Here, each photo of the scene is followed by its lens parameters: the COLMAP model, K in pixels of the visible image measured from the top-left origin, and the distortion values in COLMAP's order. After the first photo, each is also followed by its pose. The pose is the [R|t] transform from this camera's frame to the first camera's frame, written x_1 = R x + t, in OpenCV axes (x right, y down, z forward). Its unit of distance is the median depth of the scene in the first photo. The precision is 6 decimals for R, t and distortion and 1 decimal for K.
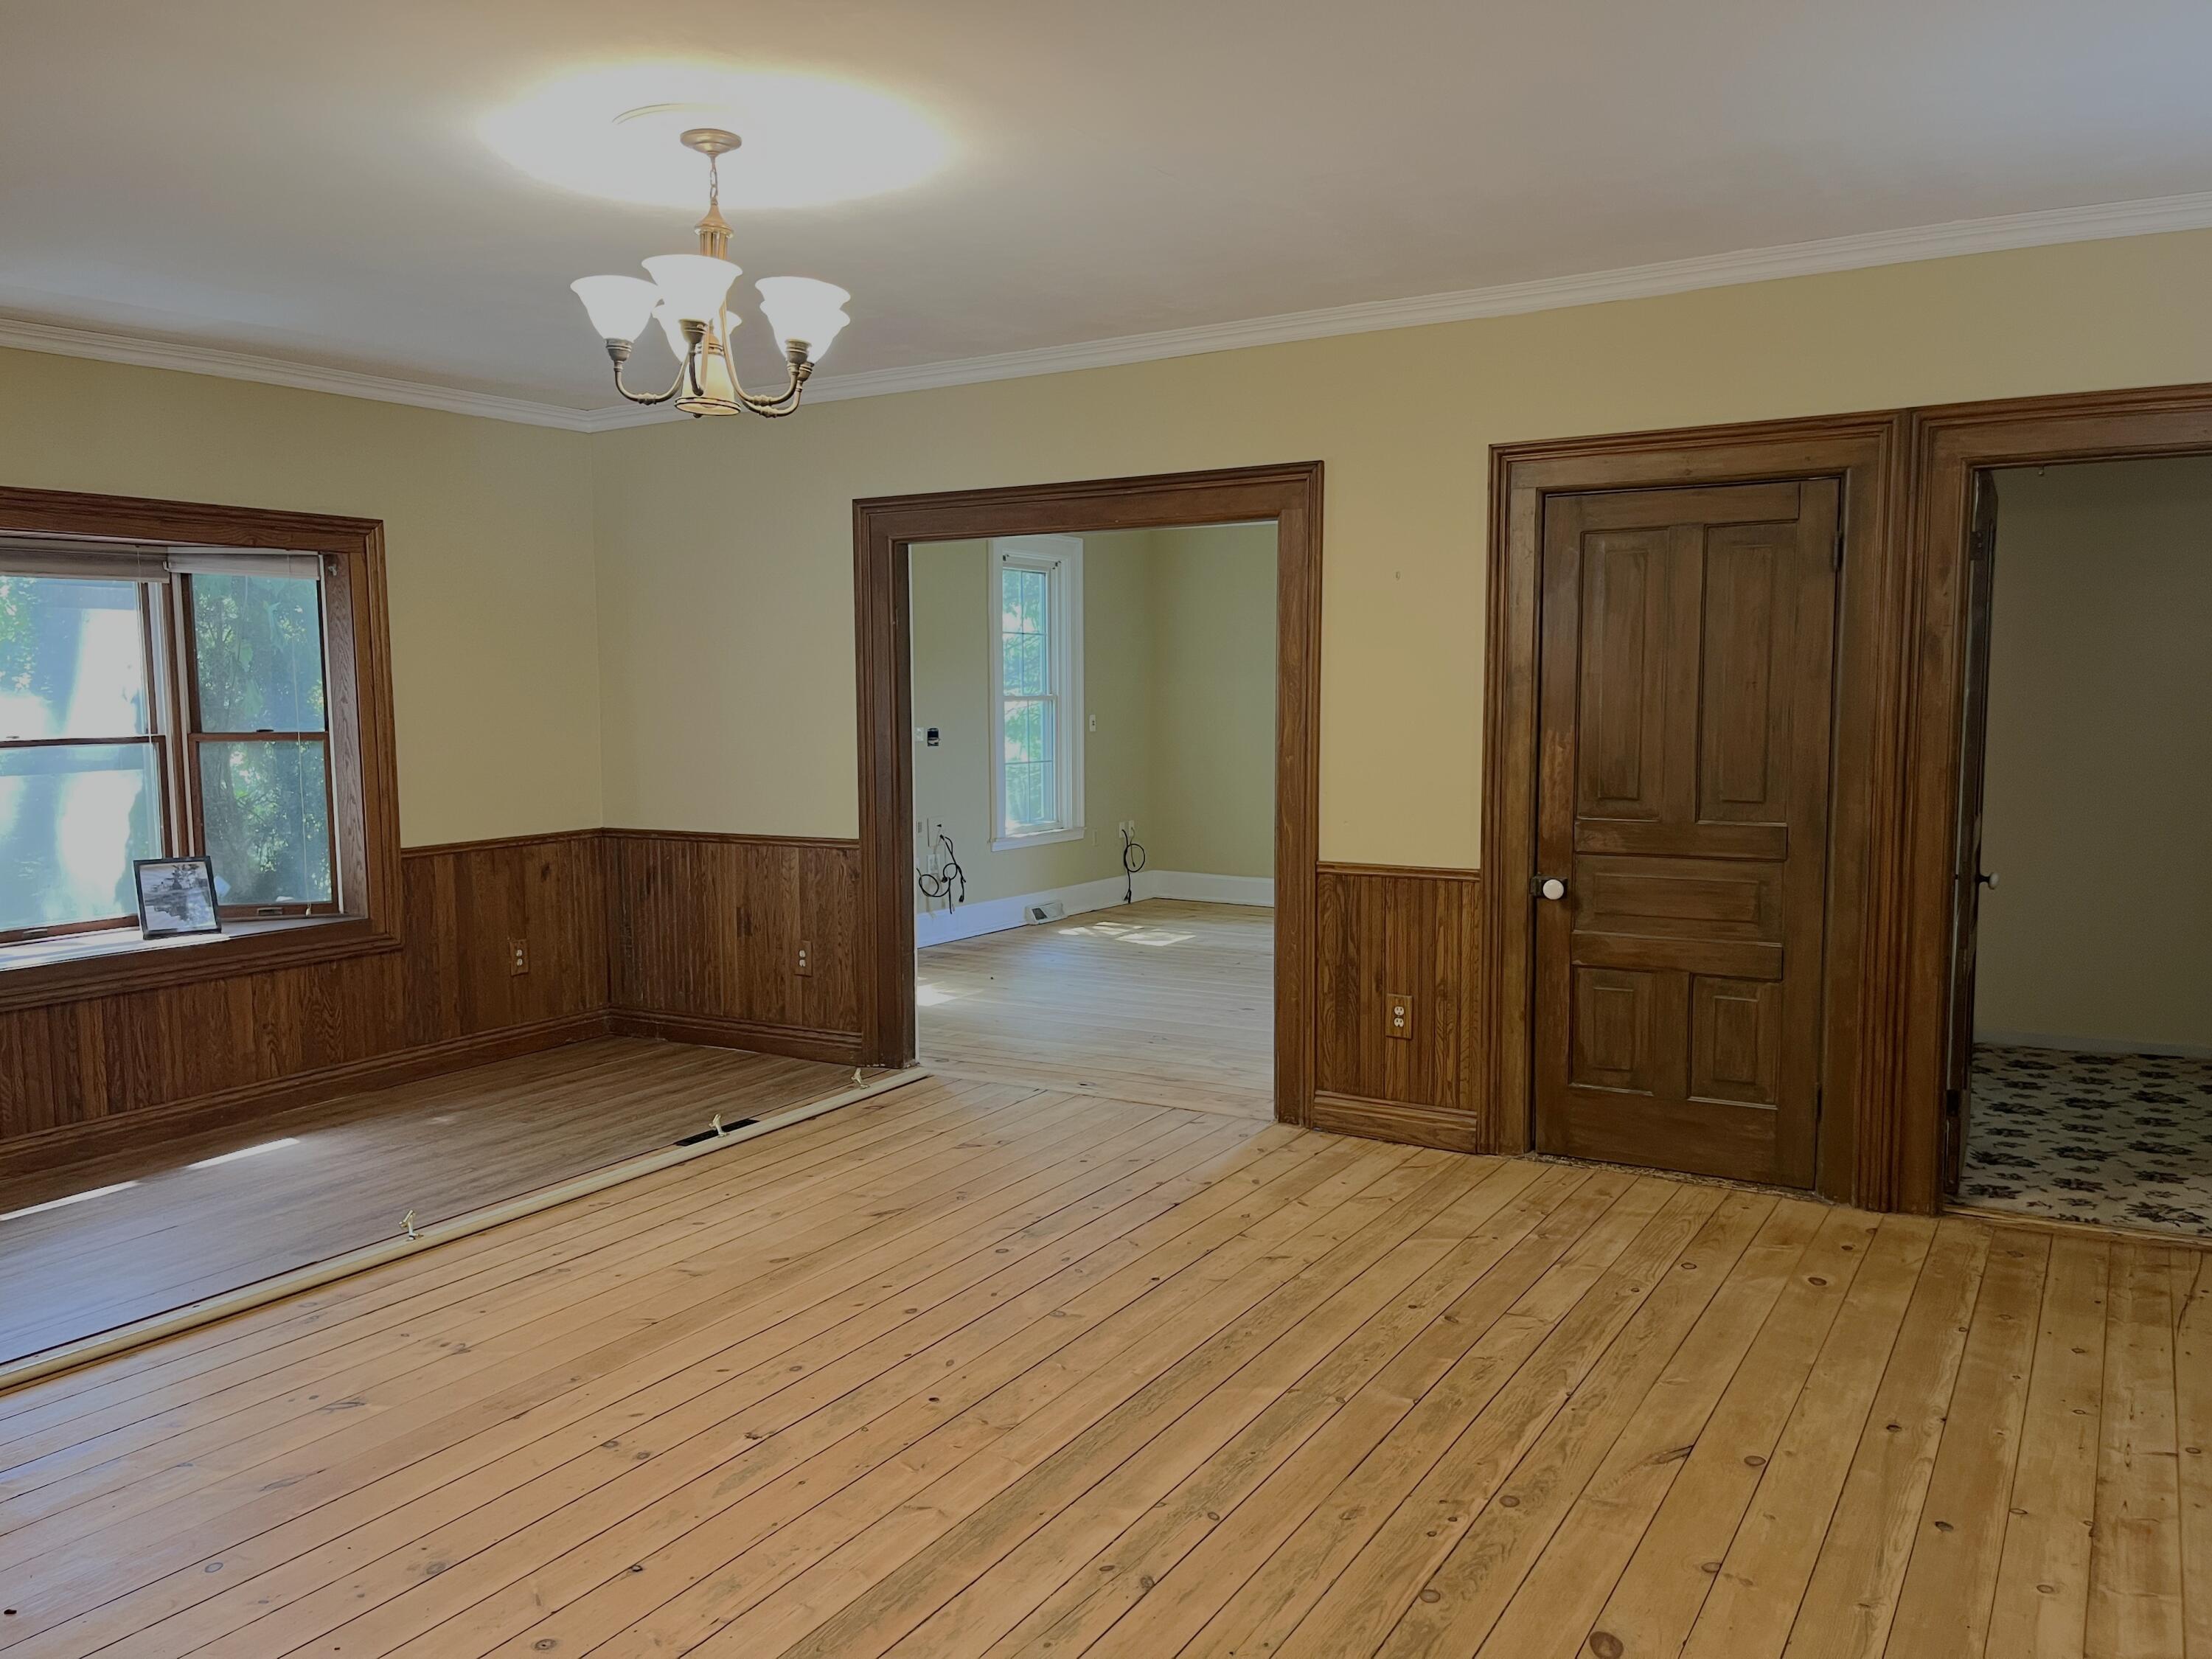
lens RADIAL K [[1686.7, 0, 1103.1], [0, 1686.7, 832.6], [0, 0, 1]] dist [-0.001155, -0.000400]
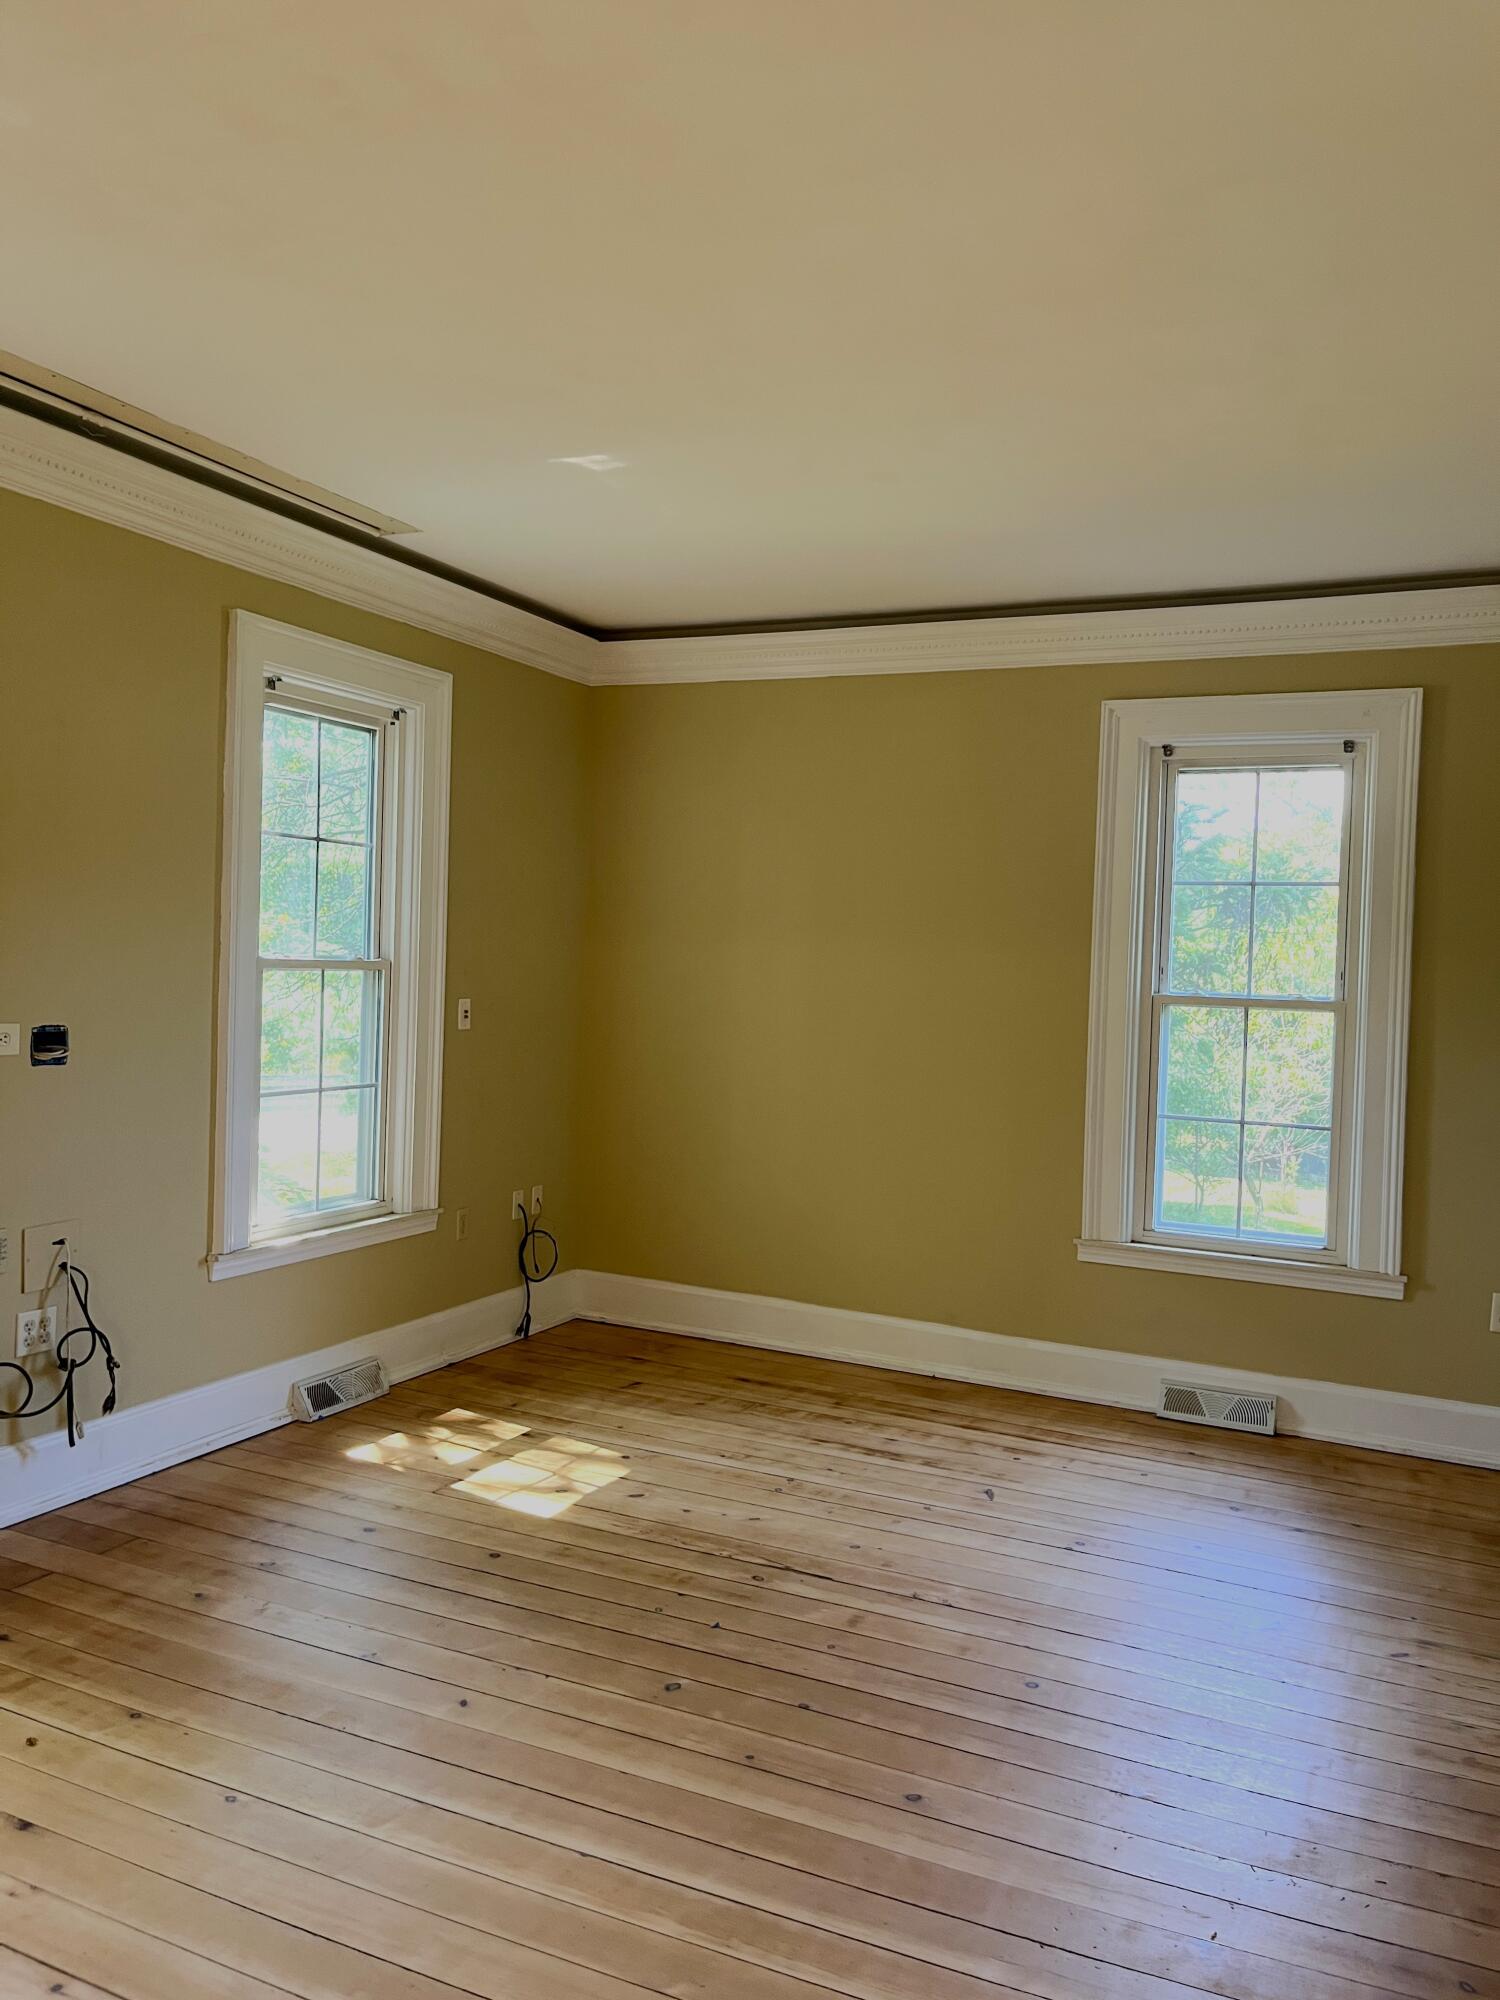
lens RADIAL K [[1525.0, 0, 751.7], [0, 1525.0, 999.2], [0, 0, 1]] dist [-0.001155, -0.000400]
pose [[0.995006, 0.032242, 0.094460, 0.040874], [-0.026532, 0.997779, -0.061097, -0.043383], [-0.096220, 0.058286, 0.993652, 0.513431]]
